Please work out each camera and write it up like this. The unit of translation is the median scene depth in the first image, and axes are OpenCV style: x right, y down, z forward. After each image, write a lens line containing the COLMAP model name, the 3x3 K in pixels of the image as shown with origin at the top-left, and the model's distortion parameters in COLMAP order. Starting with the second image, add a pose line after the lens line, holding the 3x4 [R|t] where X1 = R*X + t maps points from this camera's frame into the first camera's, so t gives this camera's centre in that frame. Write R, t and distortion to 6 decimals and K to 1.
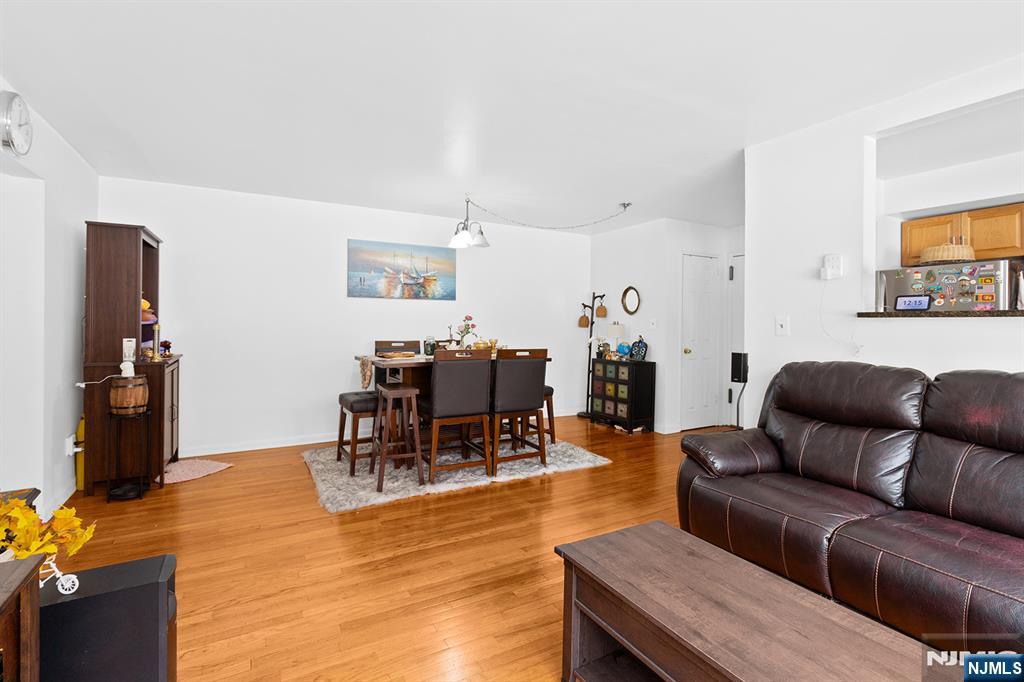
lens RADIAL K [[466.2, 0, 513.4], [0, 466.2, 335.2], [0, 0, 1]] dist [-0.001611, 0.000185]
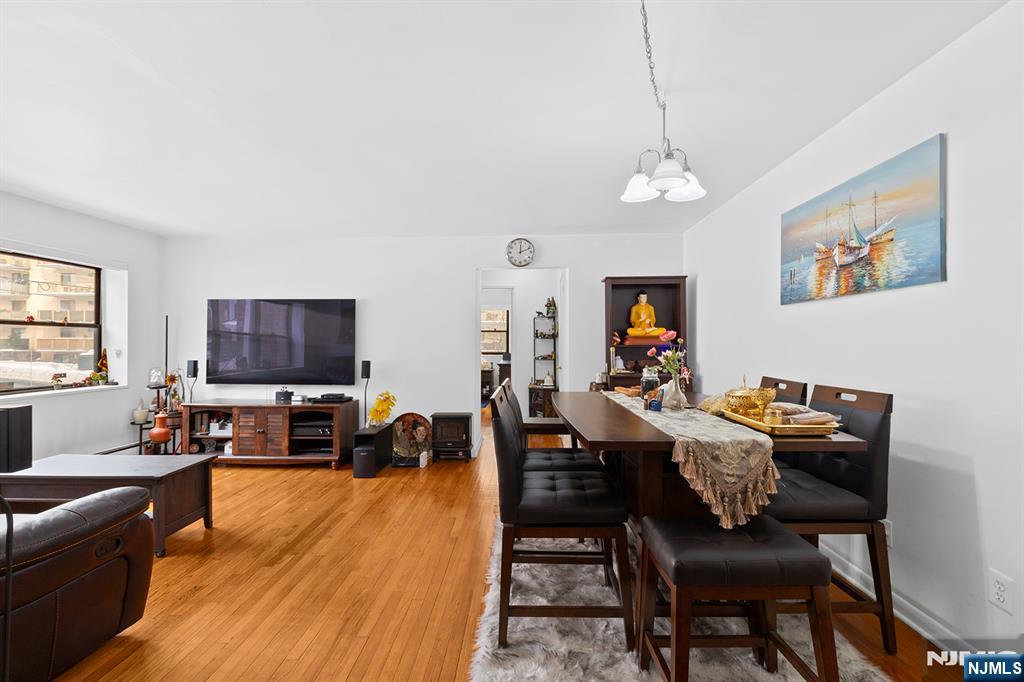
lens RADIAL K [[466.2, 0, 513.4], [0, 466.2, 335.2], [0, 0, 1]] dist [-0.001611, 0.000185]
pose [[-0.514900, -0.020856, -0.856996, 0.350211], [-0.027105, 0.999600, -0.008042, -0.024555], [0.856822, 0.019088, -0.515260, 0.941730]]
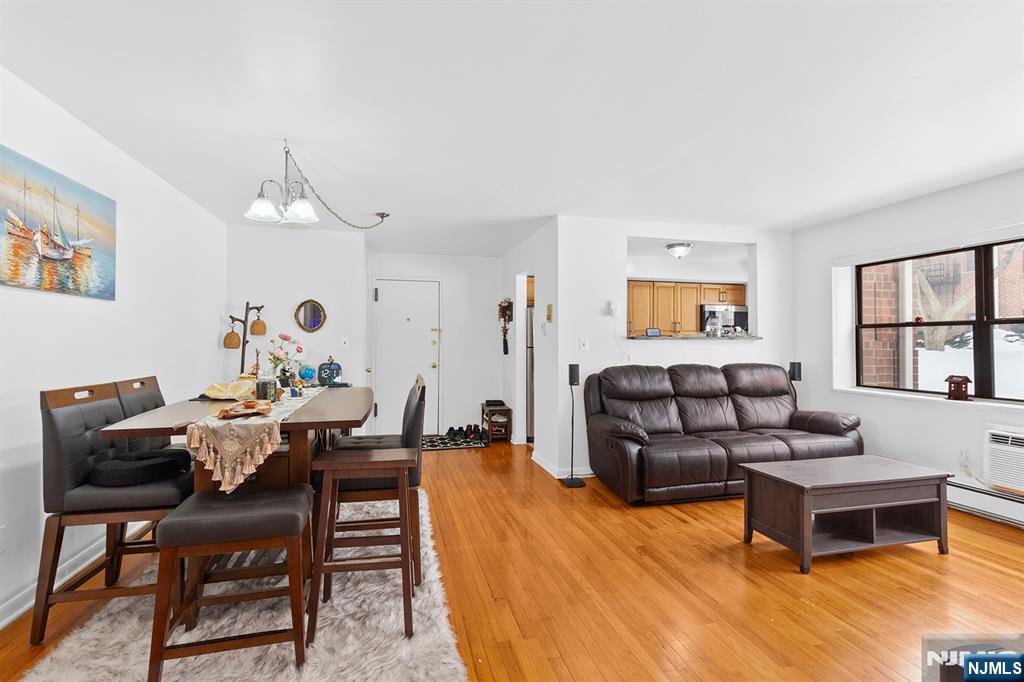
lens RADIAL K [[472.9, 0, 501.5], [0, 472.9, 341.5], [0, 0, 1]] dist [0.000503, 0.000403]
pose [[0.282325, -0.006243, 0.959298, -0.527658], [0.025830, 0.999666, -0.001096, -0.018887], [-0.958971, 0.025088, 0.282392, 0.457422]]
